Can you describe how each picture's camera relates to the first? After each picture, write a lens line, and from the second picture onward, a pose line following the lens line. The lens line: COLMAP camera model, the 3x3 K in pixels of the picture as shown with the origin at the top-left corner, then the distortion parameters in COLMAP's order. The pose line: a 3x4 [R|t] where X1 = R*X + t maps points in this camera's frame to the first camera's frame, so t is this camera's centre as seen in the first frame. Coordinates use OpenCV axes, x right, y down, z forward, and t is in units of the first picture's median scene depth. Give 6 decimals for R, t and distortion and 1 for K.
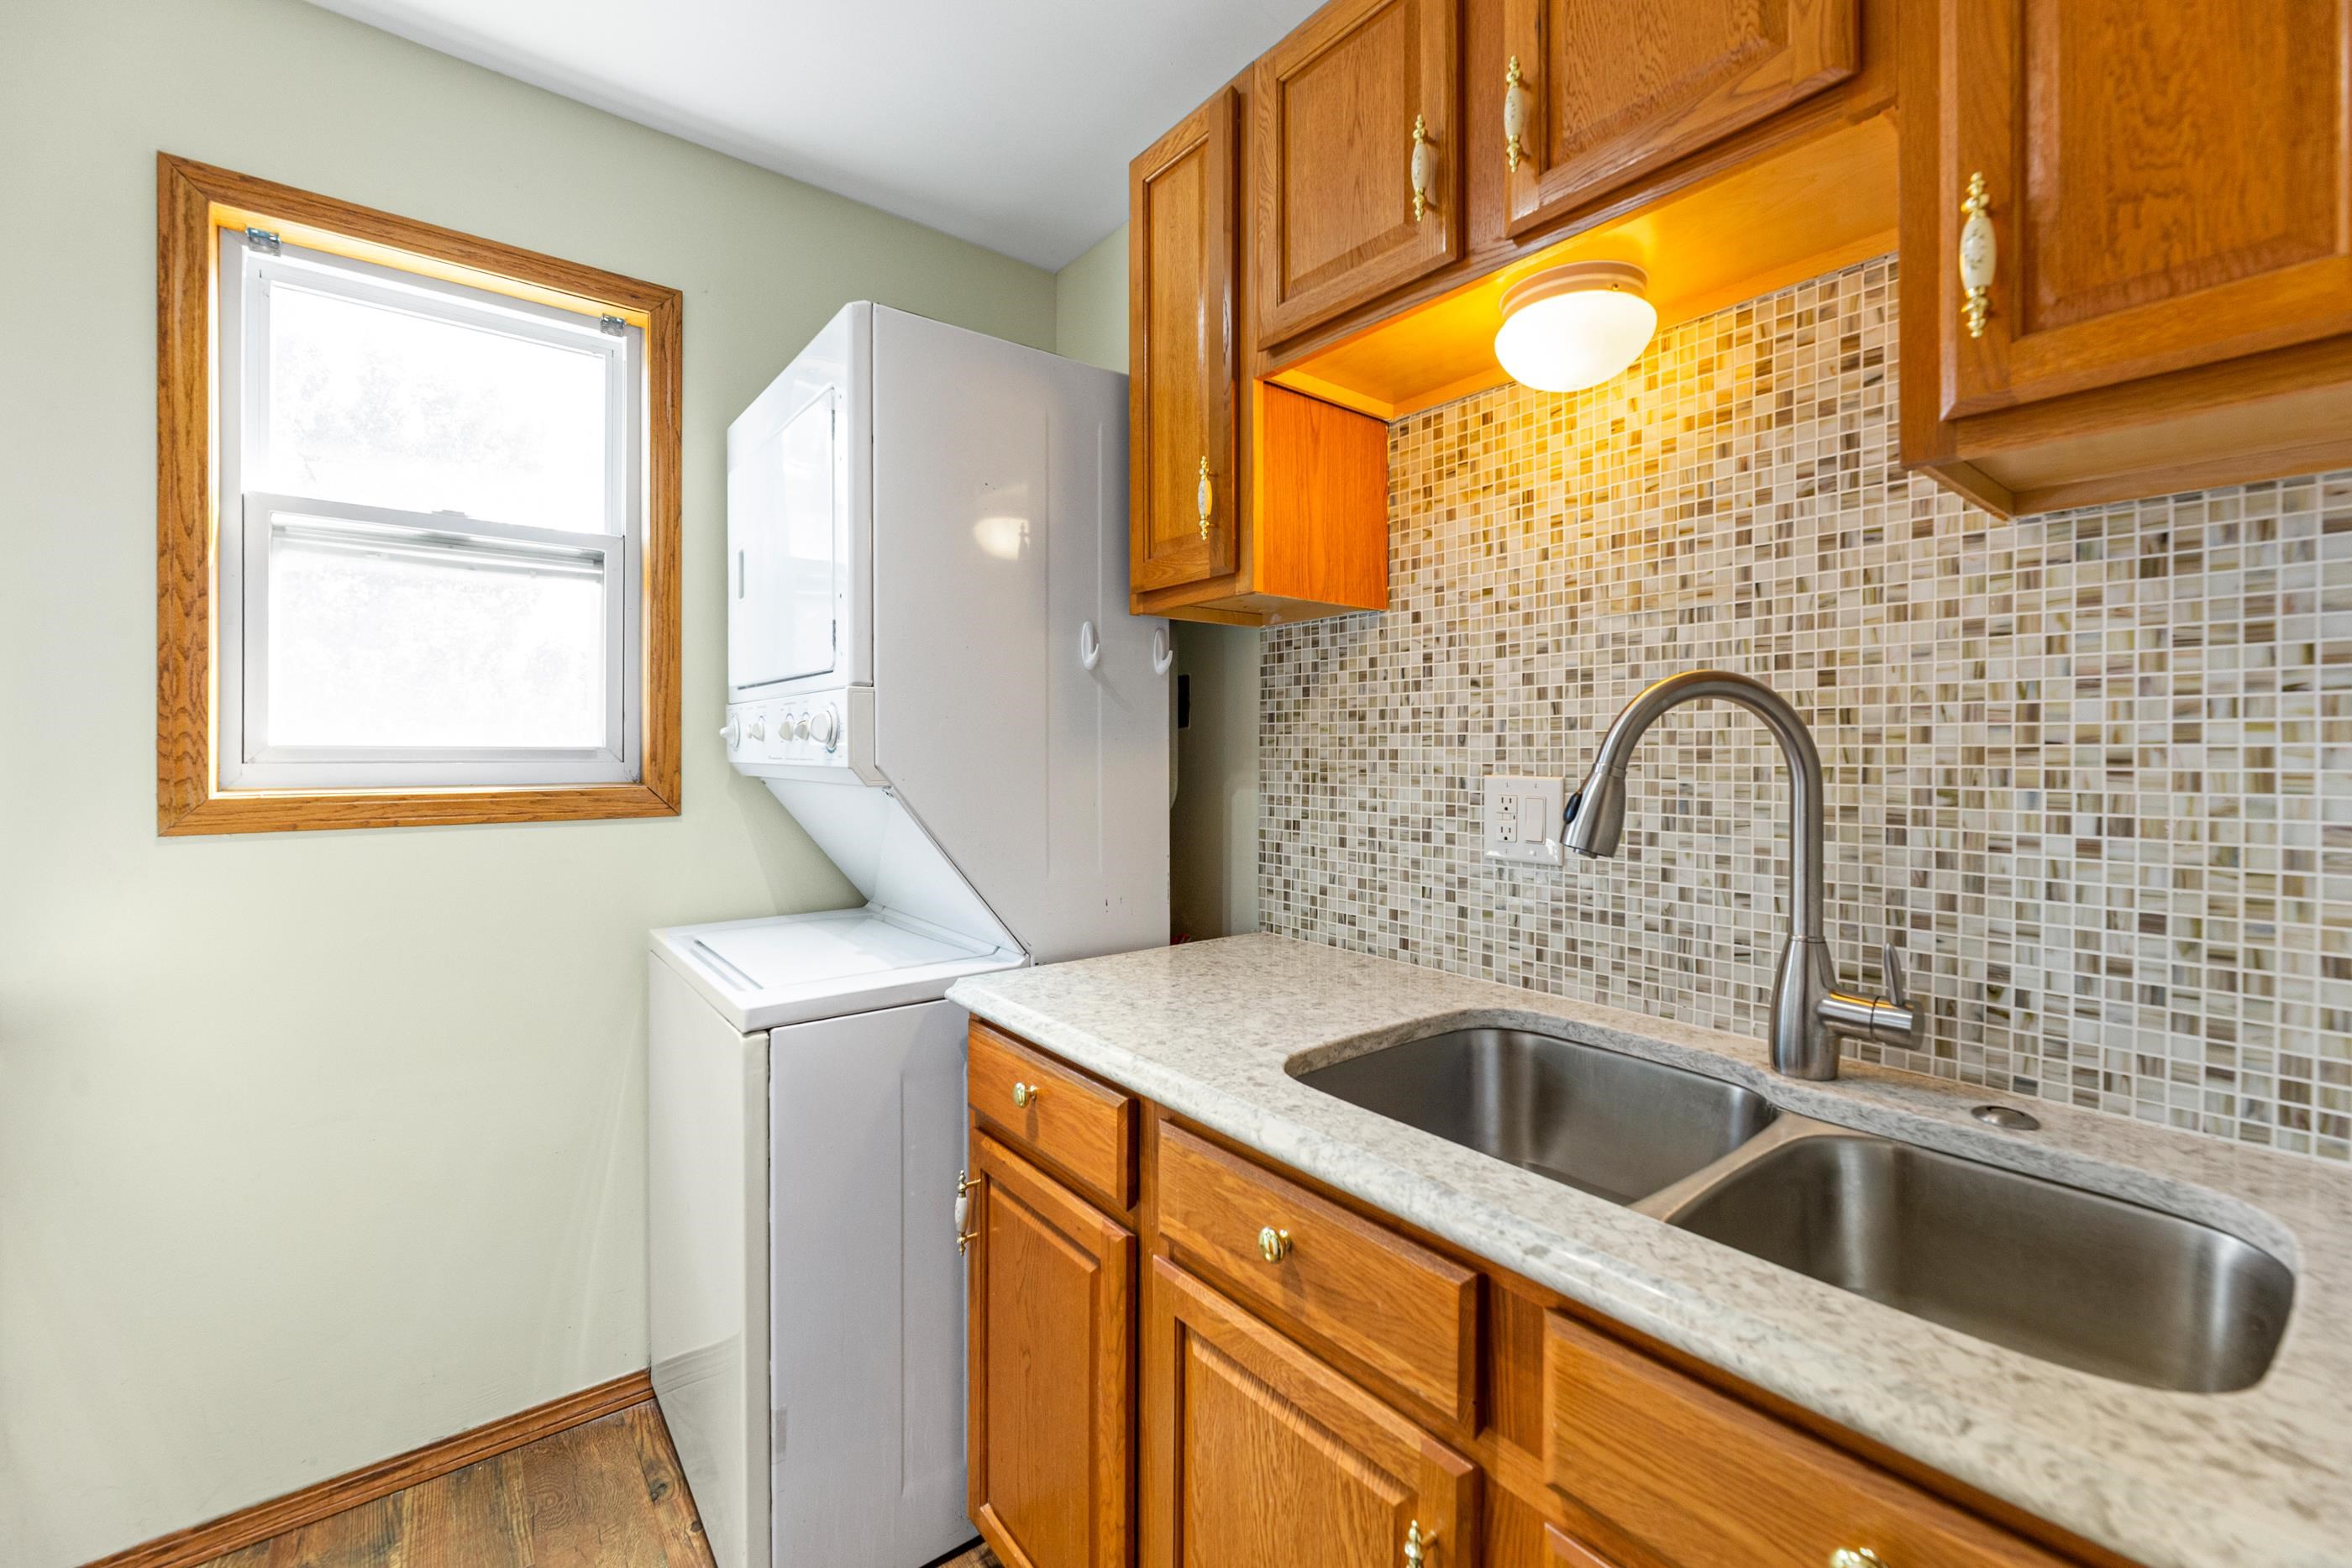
lens RADIAL K [[963.7, 0, 1167.8], [0, 963.7, 768.1], [0, 0, 1]] dist [-0.006320, 0.000106]
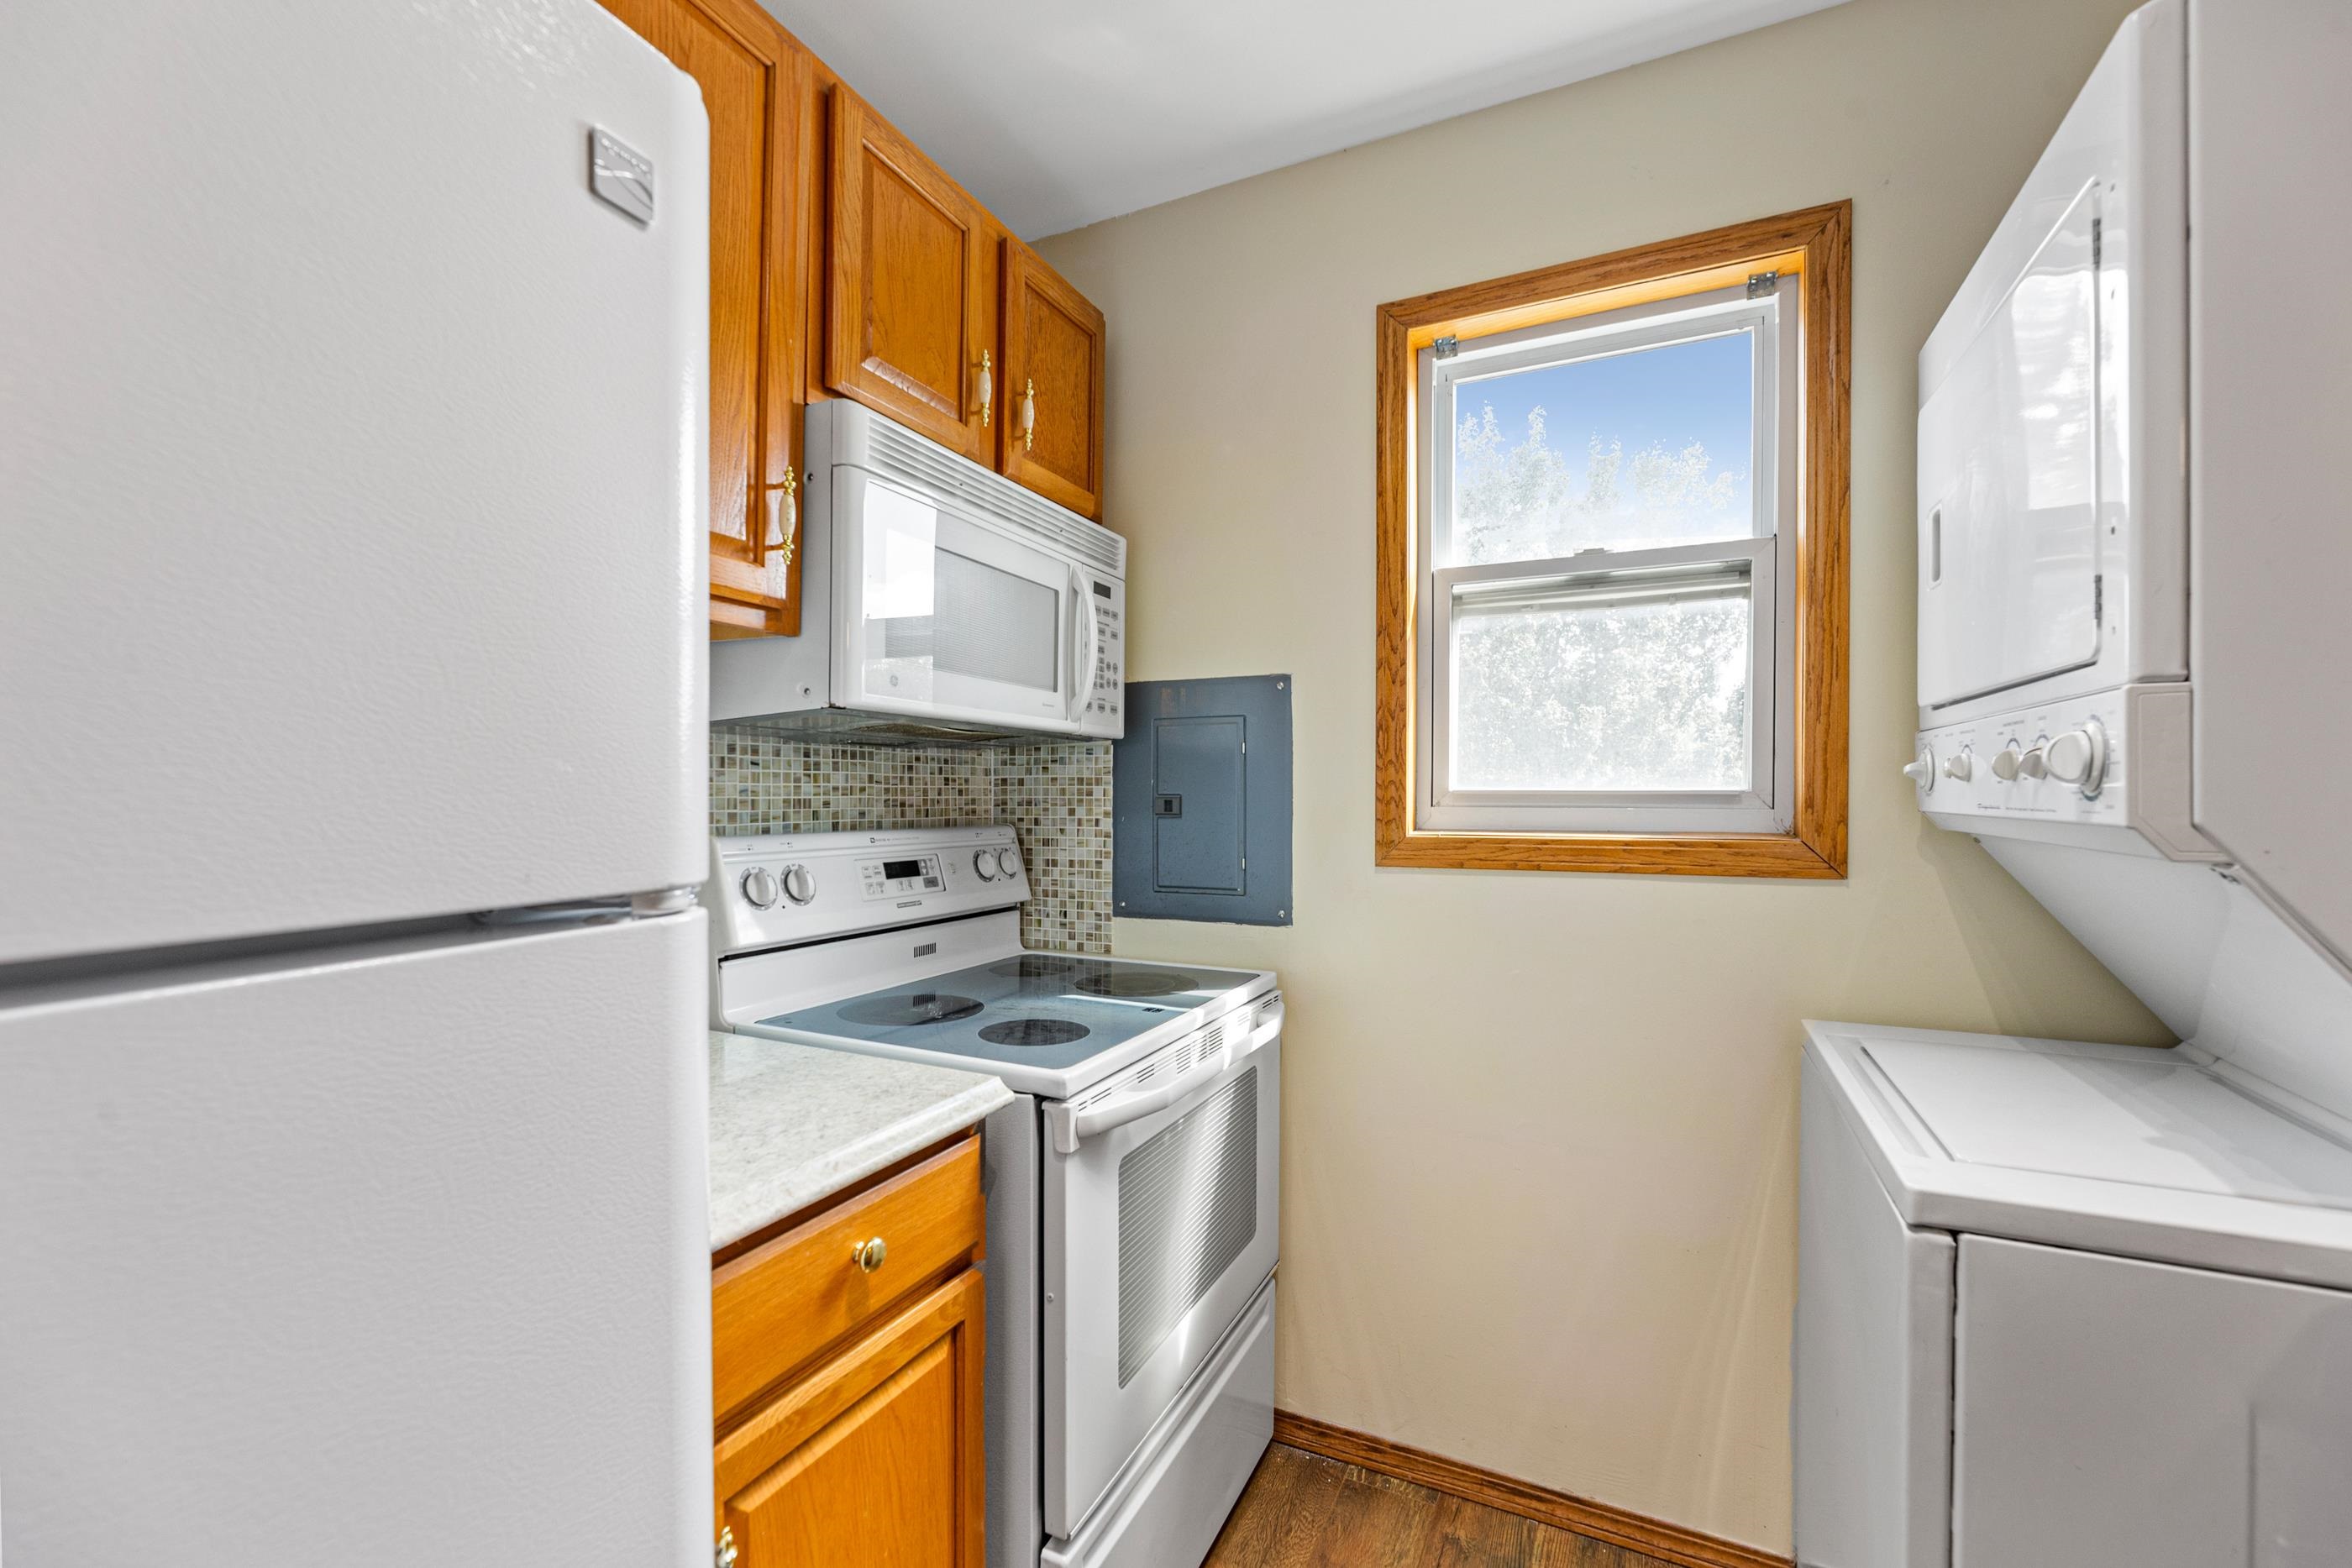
lens RADIAL K [[963.7, 0, 1162.3], [0, 963.7, 797.9], [0, 0, 1]] dist [-0.006320, 0.000106]
pose [[0.429220, 0.002692, -0.903196, -0.053705], [-0.013576, 0.999902, -0.003471, -0.006669], [0.903098, 0.013751, 0.429214, 0.200259]]
